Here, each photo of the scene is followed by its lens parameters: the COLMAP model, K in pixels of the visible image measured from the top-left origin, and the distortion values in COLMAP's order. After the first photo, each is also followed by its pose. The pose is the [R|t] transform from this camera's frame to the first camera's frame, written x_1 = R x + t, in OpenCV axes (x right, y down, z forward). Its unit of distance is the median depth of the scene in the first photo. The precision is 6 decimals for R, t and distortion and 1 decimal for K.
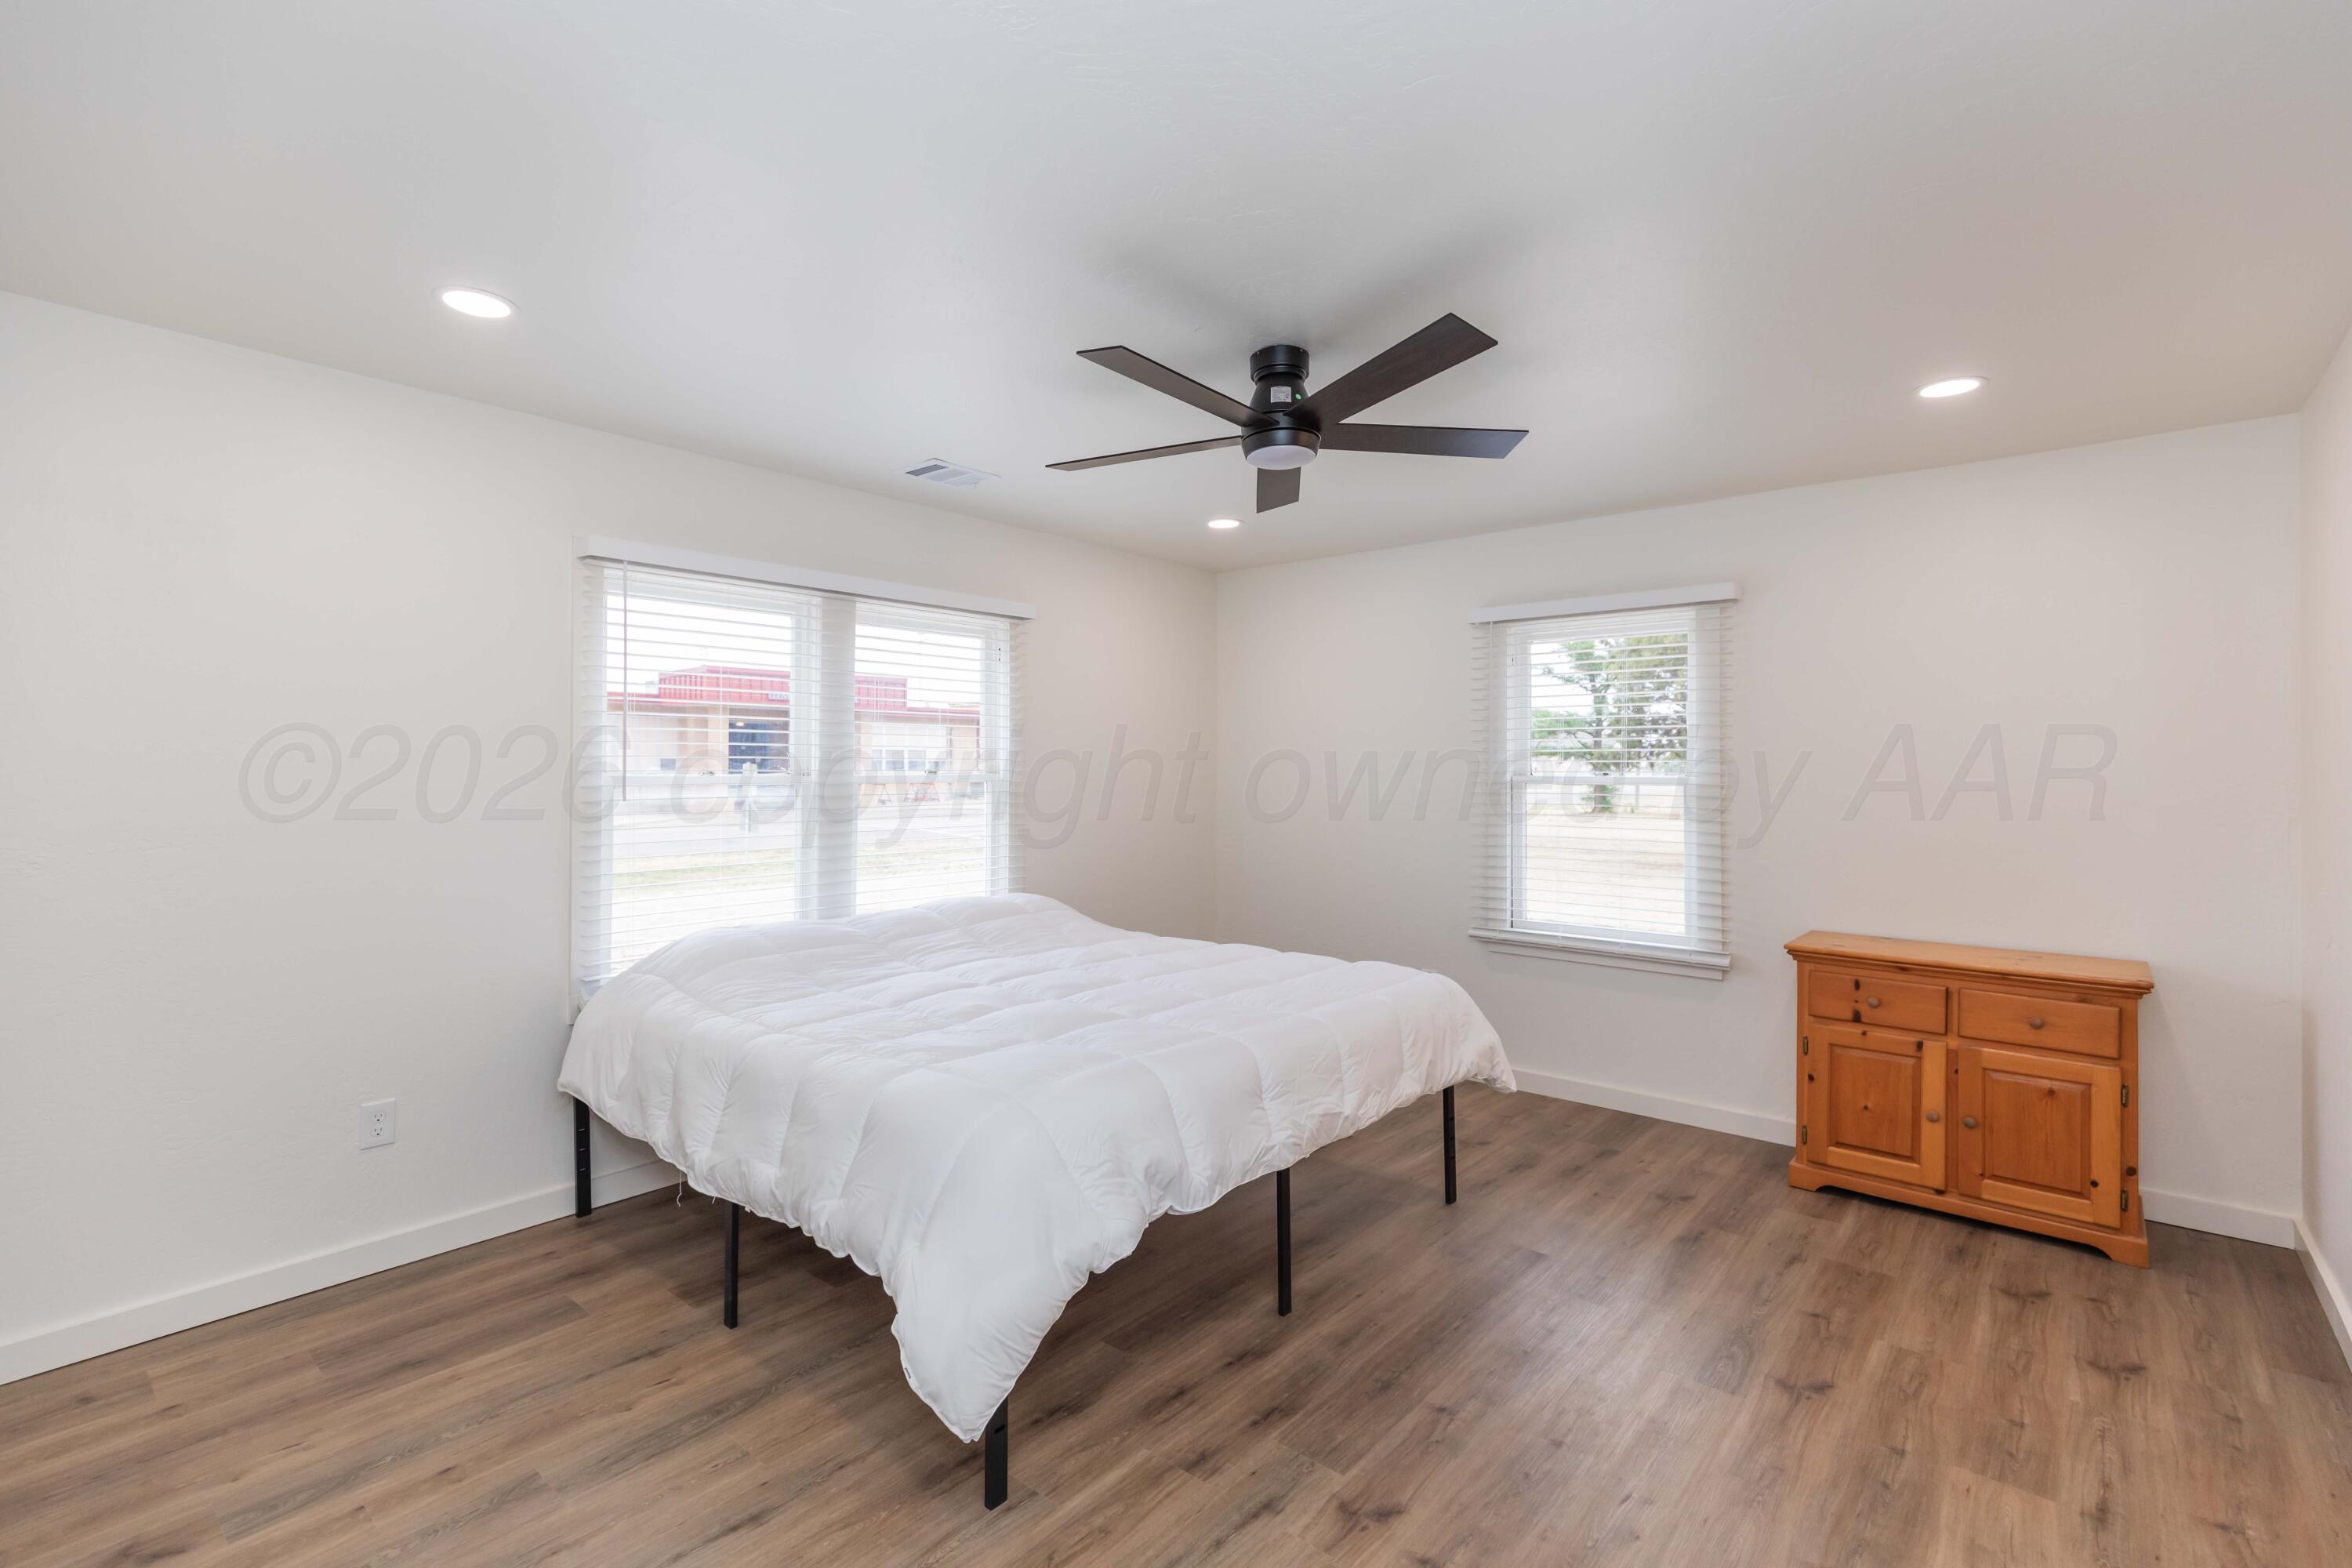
lens RADIAL K [[1072.0, 0, 1158.0], [0, 1072.0, 765.8], [0, 0, 1]] dist [0.007878, -0.001188]
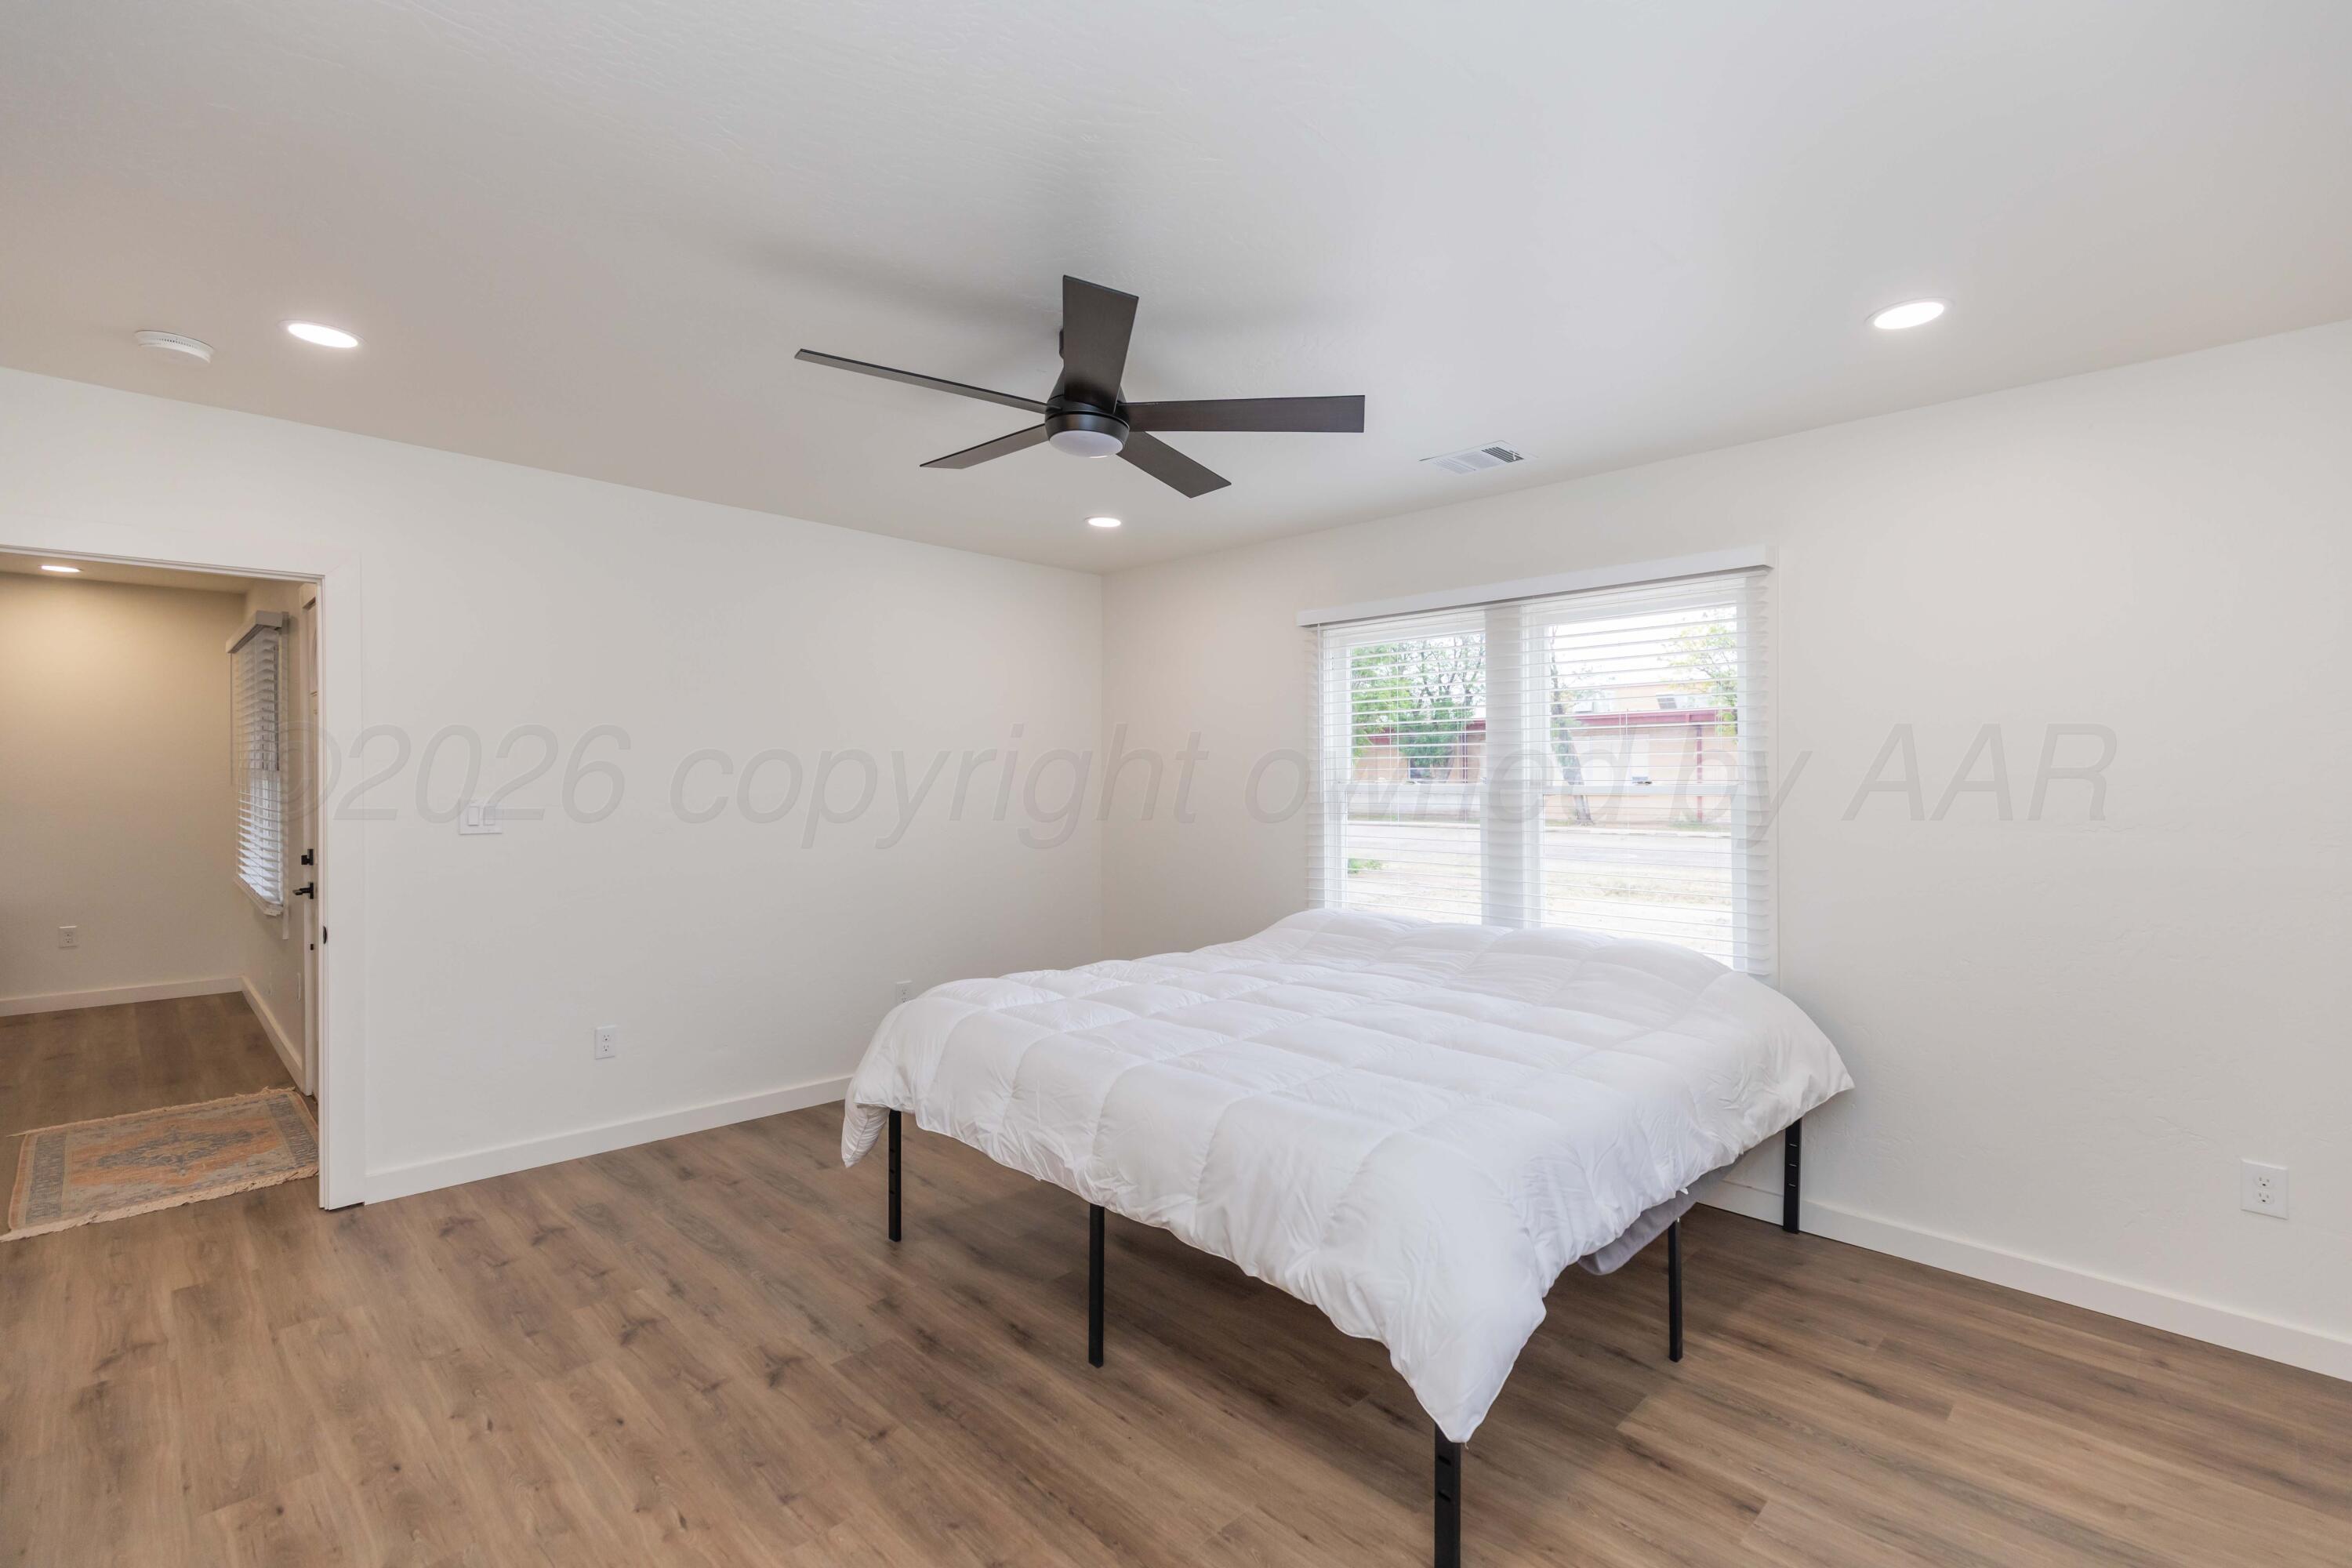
lens RADIAL K [[1072.0, 0, 1222.1], [0, 1072.0, 796.1], [0, 0, 1]] dist [0.007878, -0.001188]
pose [[-0.057942, 0.017615, -0.998165, 1.137776], [0.004087, 0.999840, 0.017407, 0.000631], [0.998312, -0.003071, -0.058005, 1.280692]]
